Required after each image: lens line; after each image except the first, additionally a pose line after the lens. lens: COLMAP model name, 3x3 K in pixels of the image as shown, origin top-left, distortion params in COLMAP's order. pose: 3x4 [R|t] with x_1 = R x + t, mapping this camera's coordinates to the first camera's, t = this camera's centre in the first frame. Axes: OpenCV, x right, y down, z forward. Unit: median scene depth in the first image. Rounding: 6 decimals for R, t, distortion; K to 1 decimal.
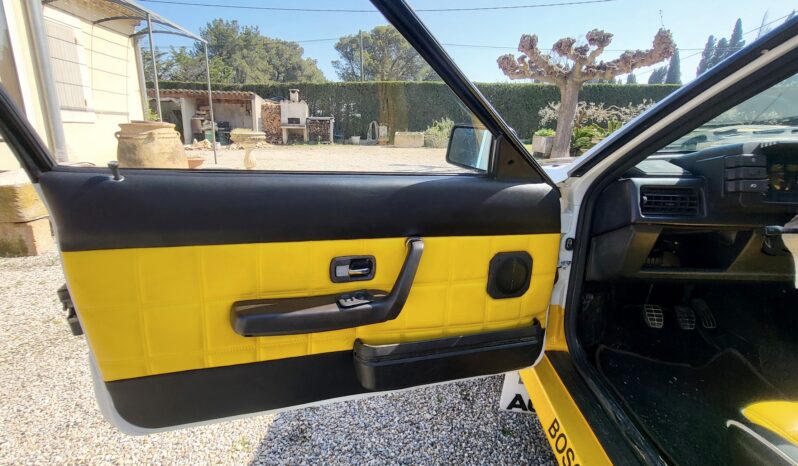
lens RADIAL K [[382.7, 0, 389.9], [0, 382.7, 226.4], [0, 0, 1]] dist [0.003103, -0.001912]
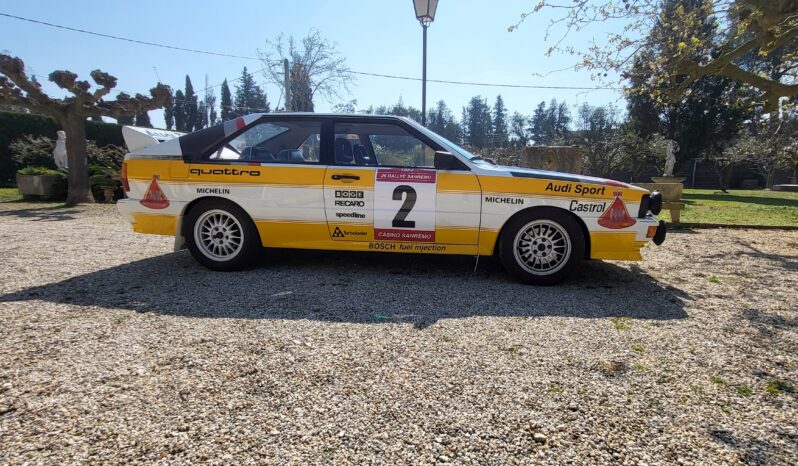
lens RADIAL K [[415.8, 0, 423.3], [0, 415.8, 251.4], [0, 0, 1]] dist [0.001044, -0.002107]
pose [[0.374756, -0.165526, 0.912228, -0.087728], [0.222670, 0.971203, 0.084751, 0.024513], [-0.899987, 0.171364, 0.400821, -0.059638]]
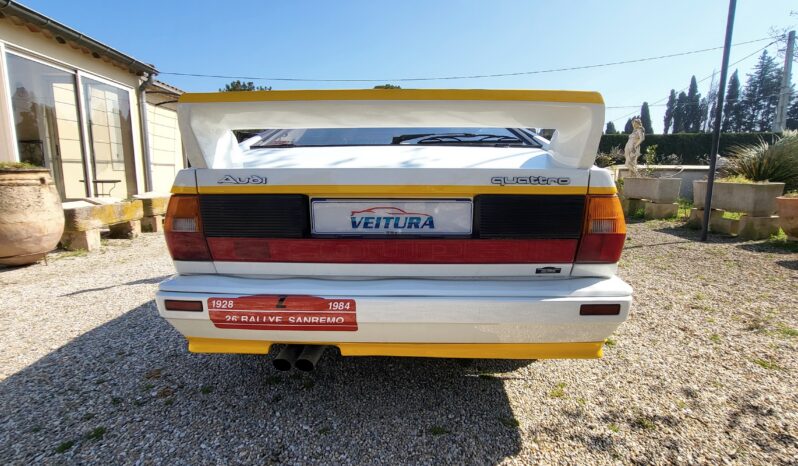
lens RADIAL K [[368.1, 0, 403.2], [0, 368.1, 222.9], [0, 0, 1]] dist [-0.000869, -0.000817]
pose [[0.999609, -0.018325, 0.021100, 0.053495], [0.020669, 0.992934, -0.116852, 0.039986], [-0.018809, 0.117242, 0.992925, -0.142628]]
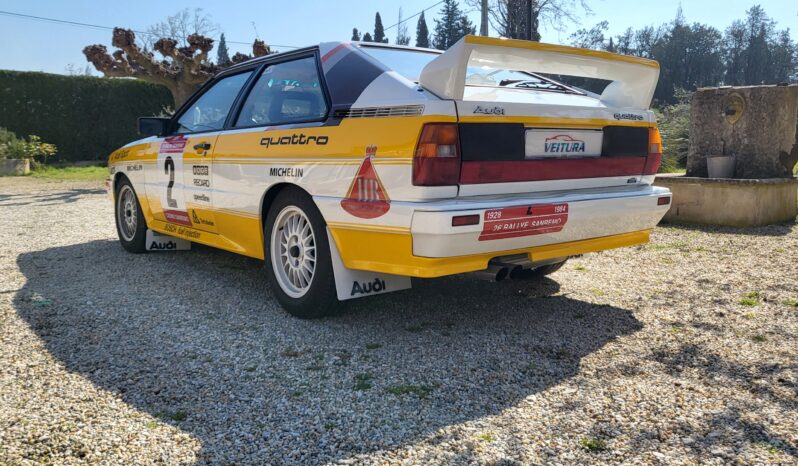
lens RADIAL K [[660.6, 0, 401.3], [0, 660.6, 220.0], [0, 0, 1]] dist [-0.019928, 0.035229]
pose [[0.755936, -0.090901, 0.648304, -0.060803], [0.181116, 0.980698, -0.073678, 0.051531], [-0.629093, 0.173115, 0.757808, -0.163469]]
